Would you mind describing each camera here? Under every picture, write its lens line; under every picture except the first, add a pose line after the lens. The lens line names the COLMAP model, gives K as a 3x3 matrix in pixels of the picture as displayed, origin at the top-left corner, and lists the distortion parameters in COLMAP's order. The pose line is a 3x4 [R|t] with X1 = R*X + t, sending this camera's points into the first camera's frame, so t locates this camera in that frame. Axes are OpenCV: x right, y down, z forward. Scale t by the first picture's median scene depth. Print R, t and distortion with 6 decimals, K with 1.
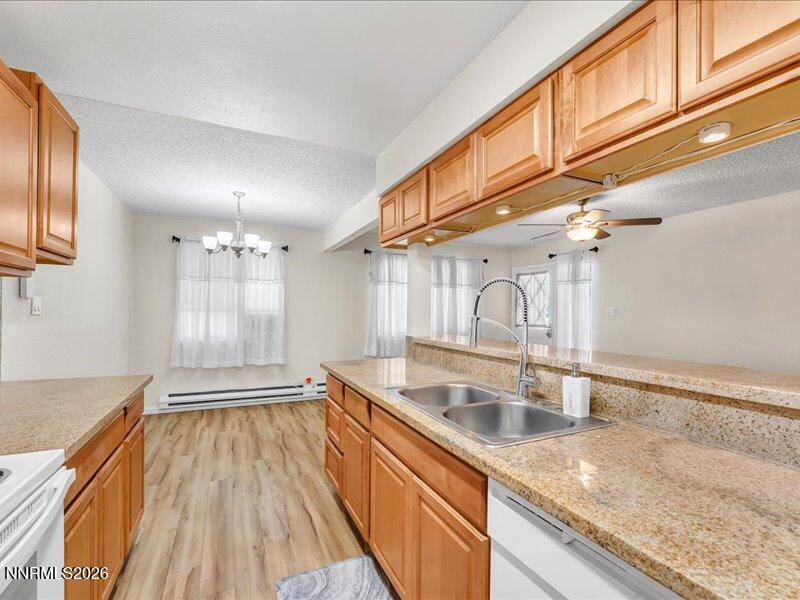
lens RADIAL K [[367.3, 0, 399.0], [0, 367.3, 310.4], [0, 0, 1]] dist [-0.000271, -0.000893]
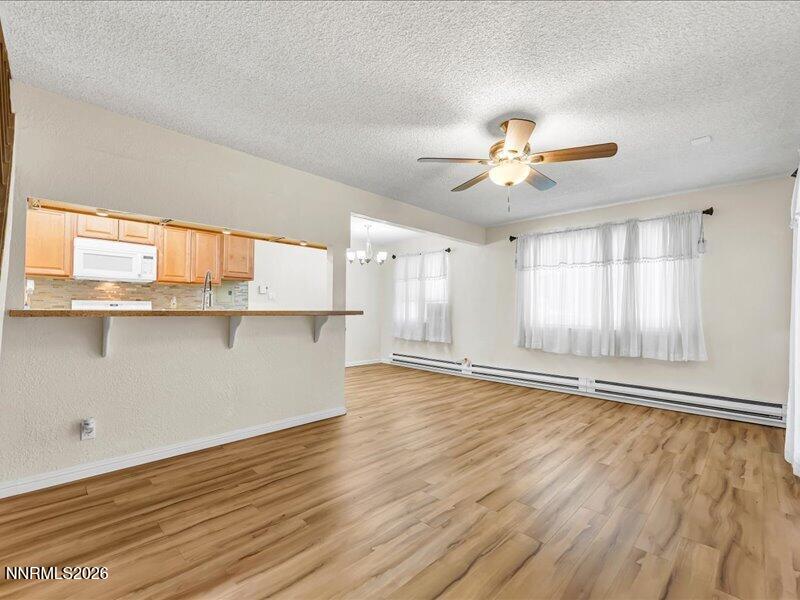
lens RADIAL K [[367.3, 0, 395.5], [0, 367.3, 304.8], [0, 0, 1]] dist [-0.000271, -0.000893]
pose [[0.344543, -0.015129, -0.938648, 1.158558], [-0.005374, 0.999822, -0.018087, 0.057773], [0.938755, 0.011276, 0.344401, 0.593466]]
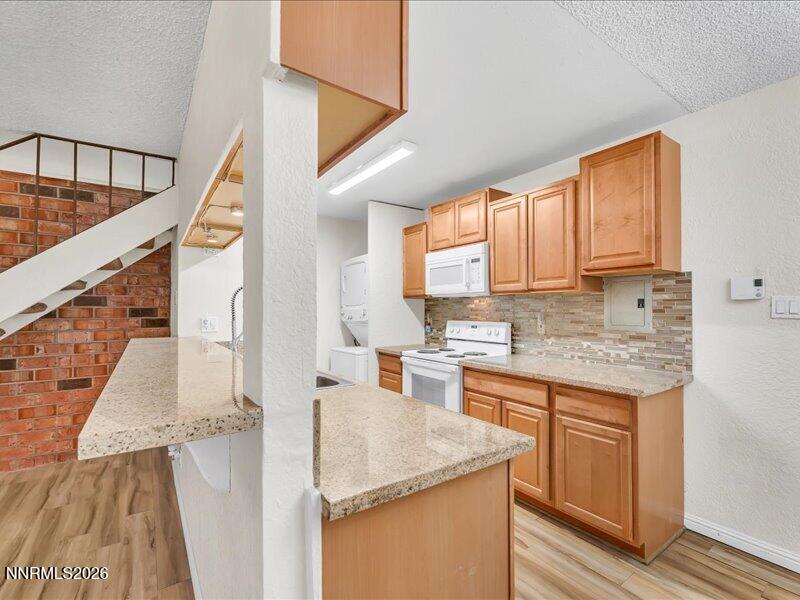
lens RADIAL K [[367.3, 0, 399.6], [0, 367.3, 305.1], [0, 0, 1]] dist [-0.000271, -0.000893]
pose [[-0.985843, -0.008759, -0.167442, 0.003396], [-0.006058, 0.999843, -0.016633, 0.000214], [0.167561, -0.015384, -0.985742, 1.067163]]
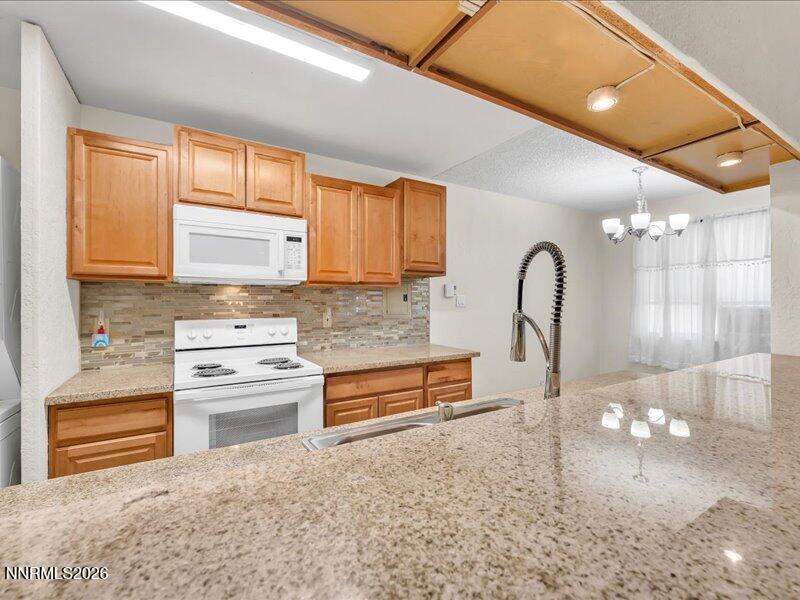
lens RADIAL K [[367.3, 0, 394.6], [0, 367.3, 301.7], [0, 0, 1]] dist [-0.000271, -0.000893]
pose [[0.112458, -0.010133, -0.993605, 0.380275], [0.007172, 0.999930, -0.009386, 0.001383], [0.993631, -0.006070, 0.112523, 0.336157]]
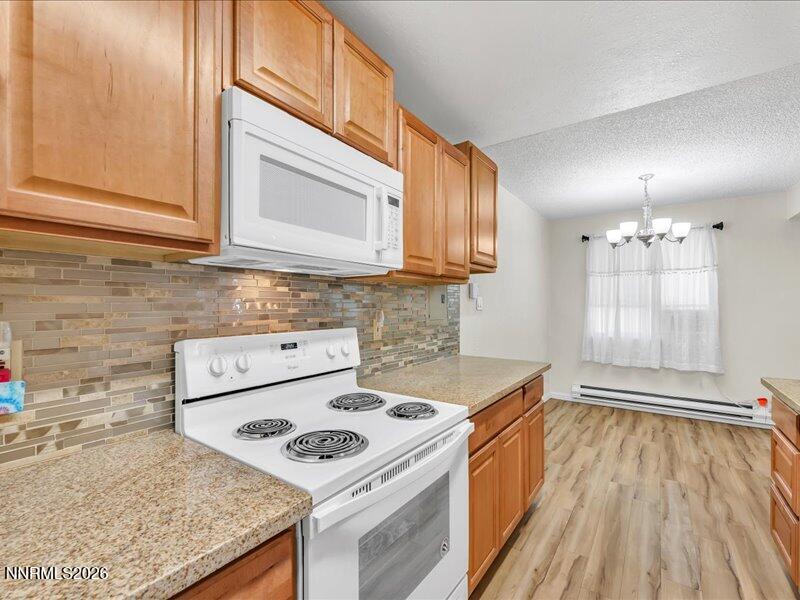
lens RADIAL K [[367.3, 0, 396.9], [0, 367.3, 305.2], [0, 0, 1]] dist [-0.000271, -0.000893]
pose [[0.492015, -0.009892, -0.870531, 0.047828], [0.008132, 0.999944, -0.006766, 0.000110], [0.870549, -0.003750, 0.492067, 0.023062]]
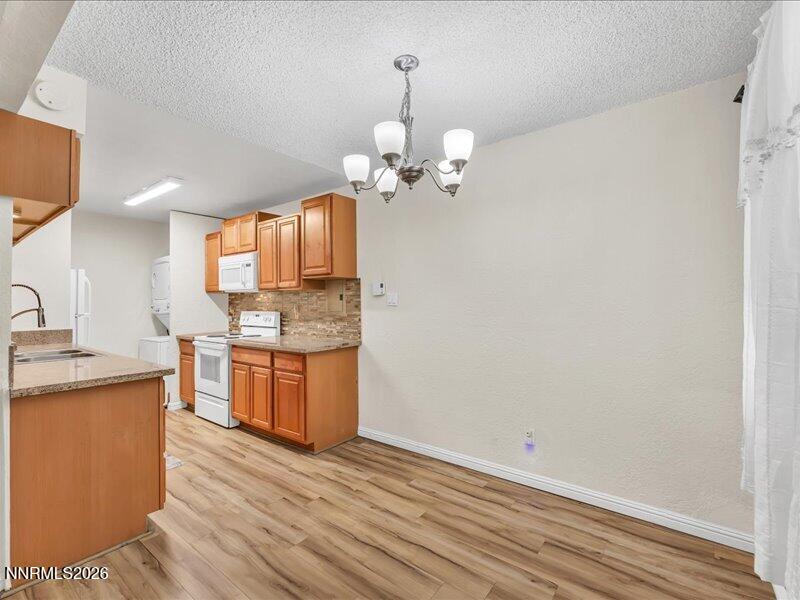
lens RADIAL K [[367.3, 0, 399.1], [0, 367.3, 294.8], [0, 0, 1]] dist [-0.000271, -0.000893]
pose [[-0.889098, -0.008984, -0.457629, -0.216044], [0.003152, 0.999663, -0.025749, 0.003476], [0.457706, -0.024336, -0.888770, 1.489435]]
